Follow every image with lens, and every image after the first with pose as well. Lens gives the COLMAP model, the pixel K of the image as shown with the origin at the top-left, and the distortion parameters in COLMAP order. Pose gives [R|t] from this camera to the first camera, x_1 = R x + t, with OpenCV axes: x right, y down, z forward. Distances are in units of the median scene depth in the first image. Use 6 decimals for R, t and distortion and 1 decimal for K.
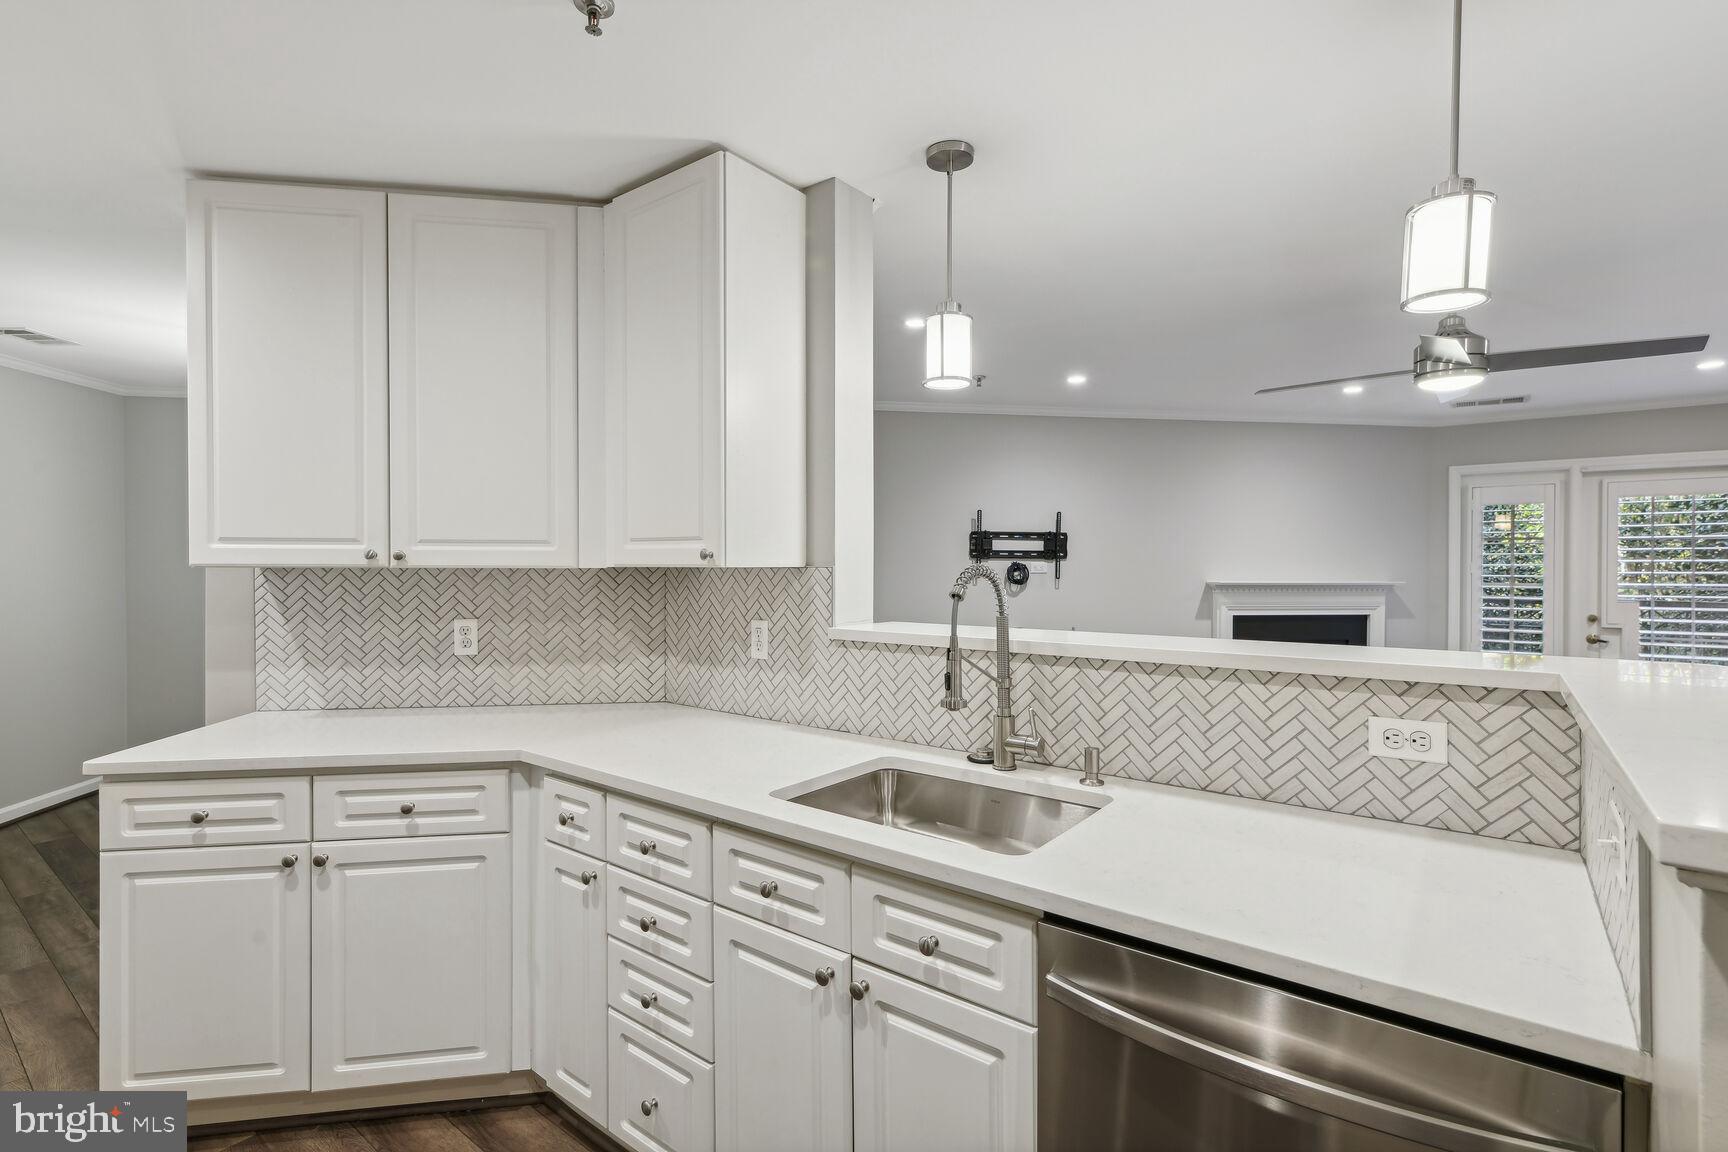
lens RADIAL K [[804.4, 0, 873.1], [0, 804.4, 570.8], [0, 0, 1]] dist [0.012083, -0.000488]
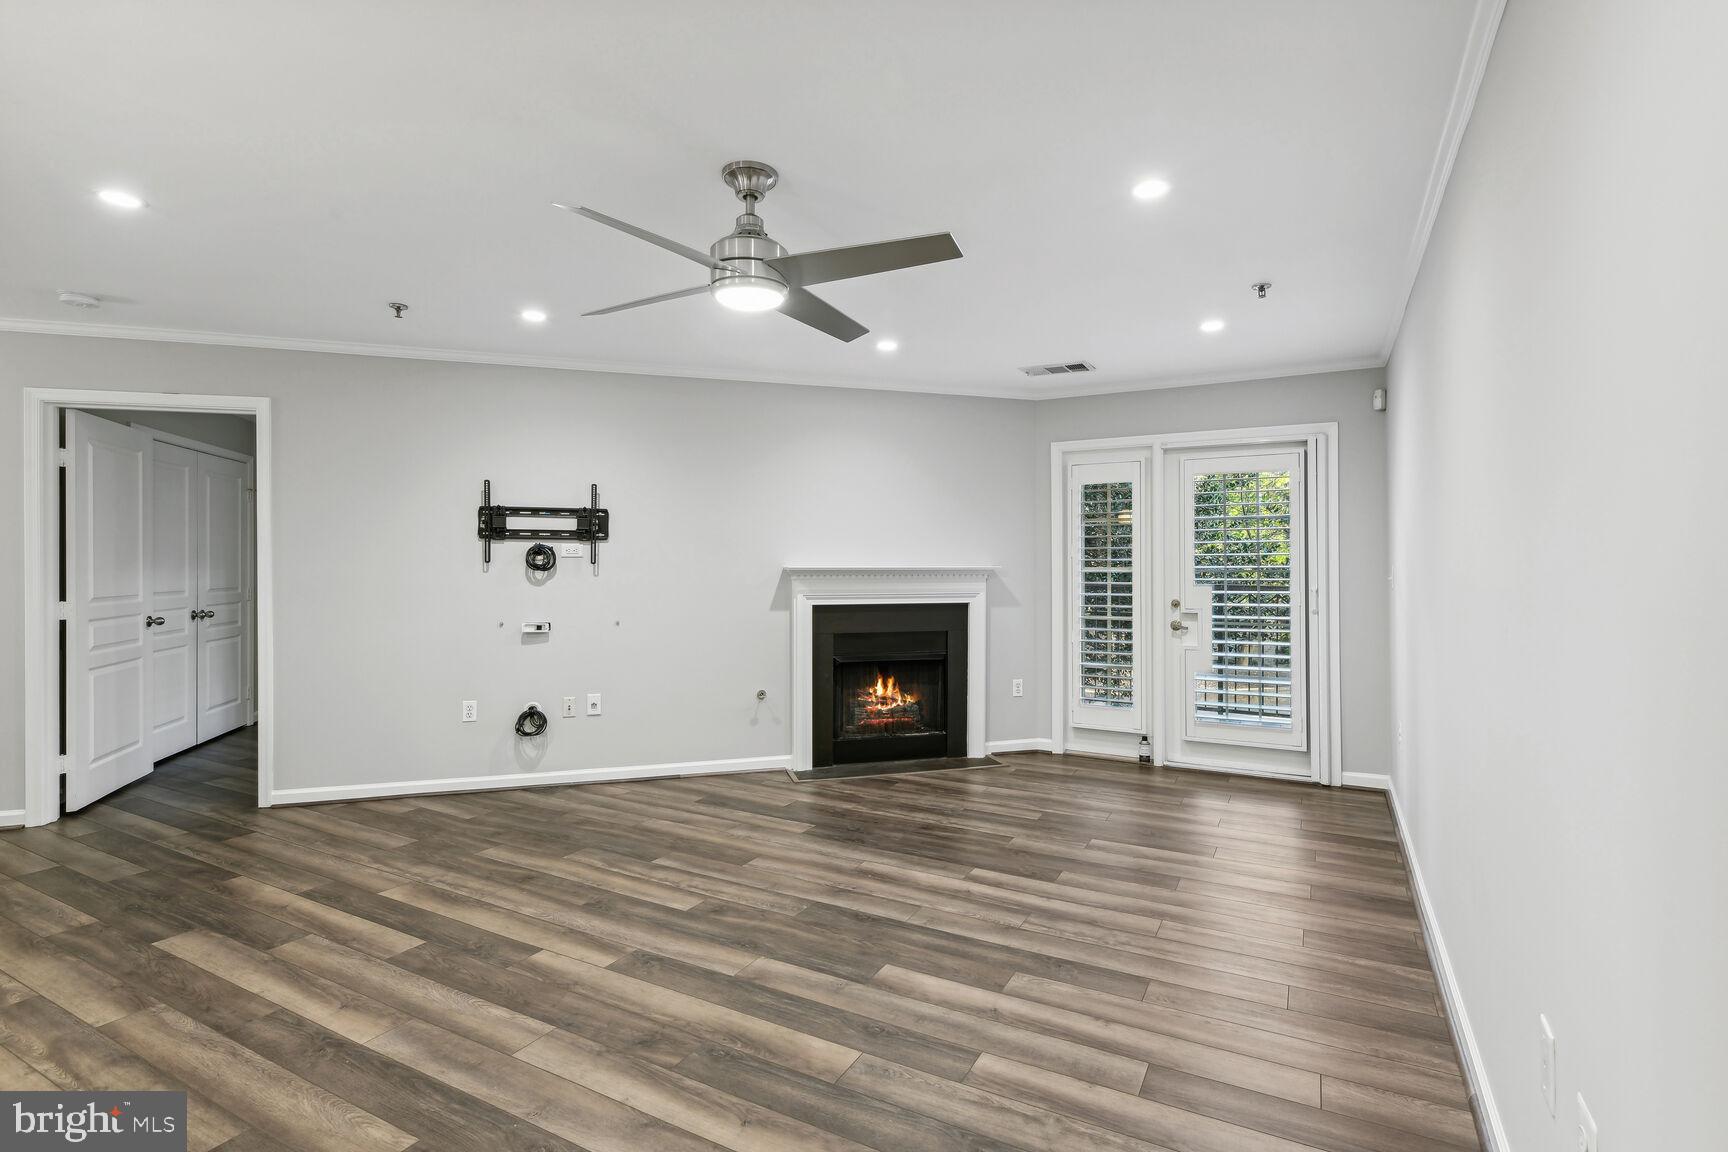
lens RADIAL K [[819.9, 0, 885.7], [0, 819.9, 556.7], [0, 0, 1]] dist [0.014261, -0.000303]
pose [[0.987847, -0.001855, 0.155419, 0.951465], [0.004660, 0.999833, -0.017687, 0.046221], [-0.155360, 0.018196, 0.987690, 0.252217]]
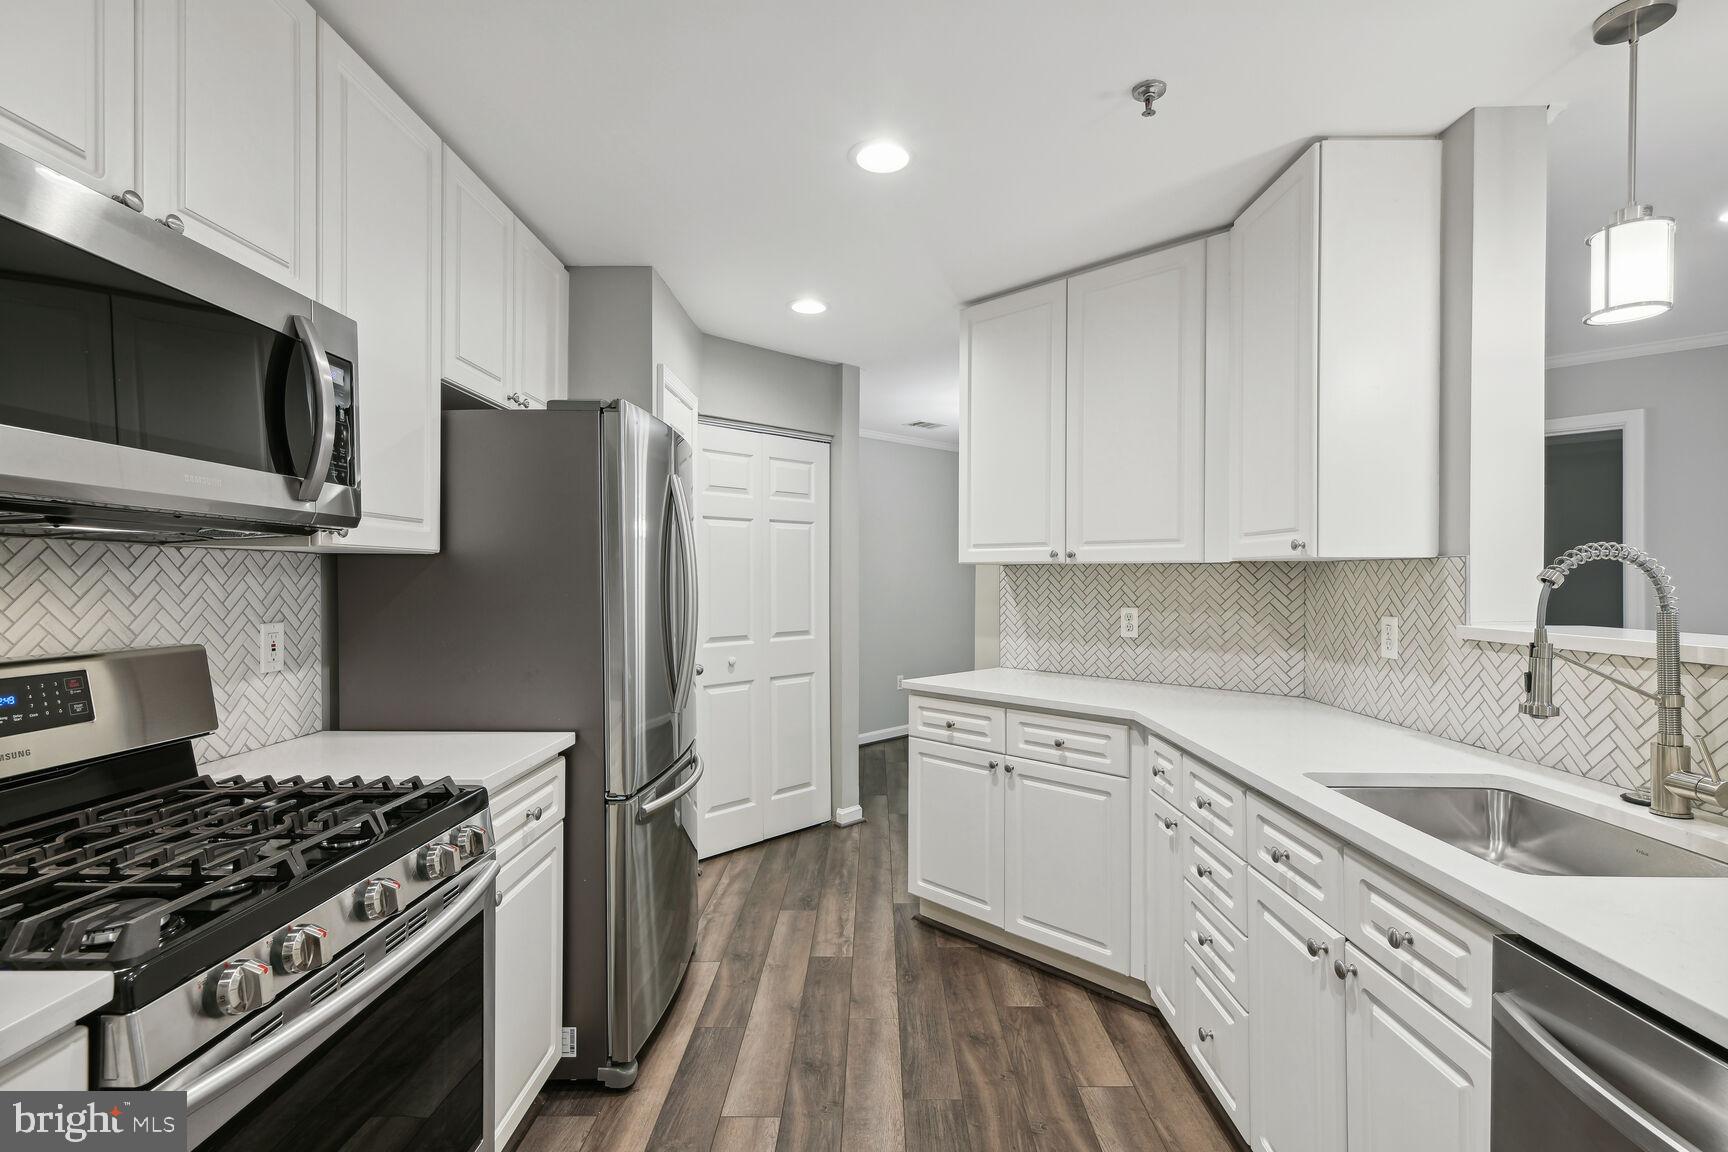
lens RADIAL K [[810.0, 0, 870.4], [0, 810.0, 578.1], [0, 0, 1]] dist [0.012074, -0.000664]
pose [[0.603945, 0.002795, -0.797021, 0.258196], [-0.010055, 0.999941, -0.004112, 0.028389], [0.796962, 0.010498, 0.603938, -0.045647]]
